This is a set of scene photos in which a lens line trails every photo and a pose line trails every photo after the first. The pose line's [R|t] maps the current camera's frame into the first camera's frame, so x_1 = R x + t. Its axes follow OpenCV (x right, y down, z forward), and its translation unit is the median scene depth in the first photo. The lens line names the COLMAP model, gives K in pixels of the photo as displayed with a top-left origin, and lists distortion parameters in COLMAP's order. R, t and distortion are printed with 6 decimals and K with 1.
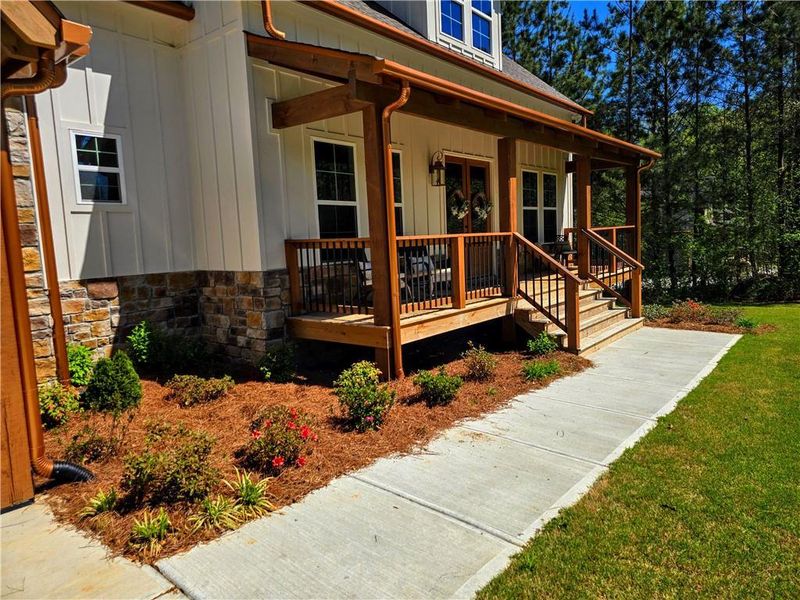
lens RADIAL K [[535.2, 0, 409.3], [0, 535.2, 292.0], [0, 0, 1]] dist [0.058795, -0.050009]
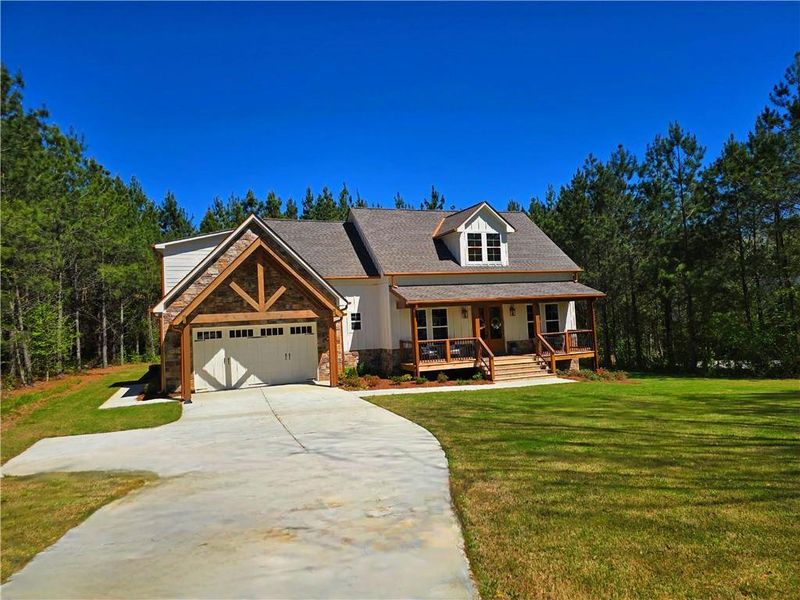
lens RADIAL K [[535.2, 0, 393.4], [0, 535.2, 300.9], [0, 0, 1]] dist [0.058795, -0.050009]
pose [[0.860017, -0.014597, -0.510057, 1.445834], [-0.041124, 0.994356, -0.097796, -0.011607], [0.508606, 0.105082, 0.854563, -1.920401]]
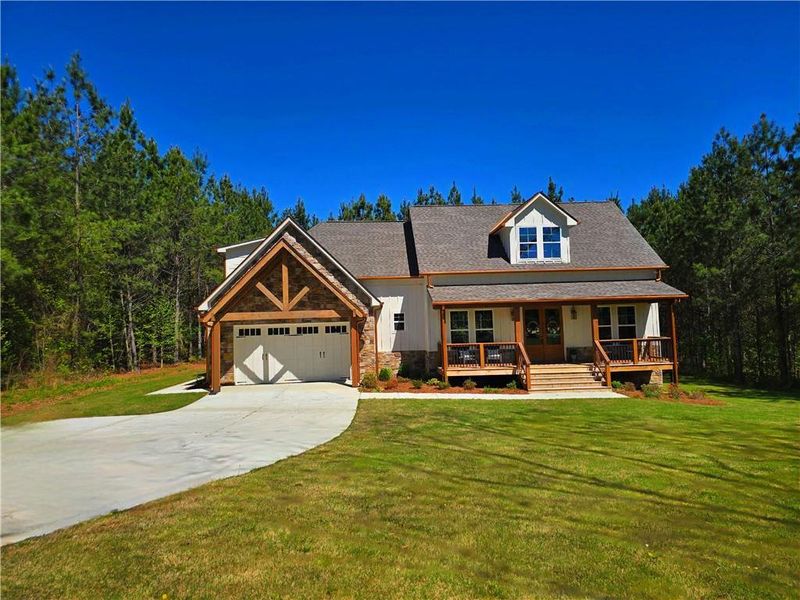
lens RADIAL K [[535.2, 0, 398.3], [0, 535.2, 297.0], [0, 0, 1]] dist [0.058795, -0.050009]
pose [[0.658070, -0.013500, -0.752836, 2.026664], [-0.076228, 0.993508, -0.084449, -0.076577], [0.749088, 0.112961, 0.652768, -1.318148]]
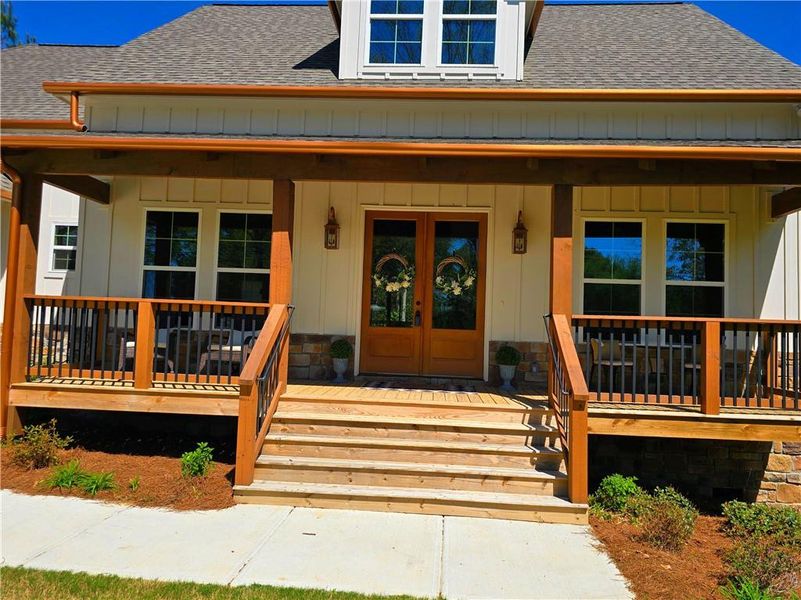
lens RADIAL K [[576.9, 0, 404.2], [0, 576.9, 298.2], [0, 0, 1]] dist [0.050562, -0.016732]
pose [[0.568291, 0.016348, -0.822665, 1.073144], [-0.144447, 0.986259, -0.080183, -0.093544], [0.810050, 0.164399, 0.562843, 0.802975]]
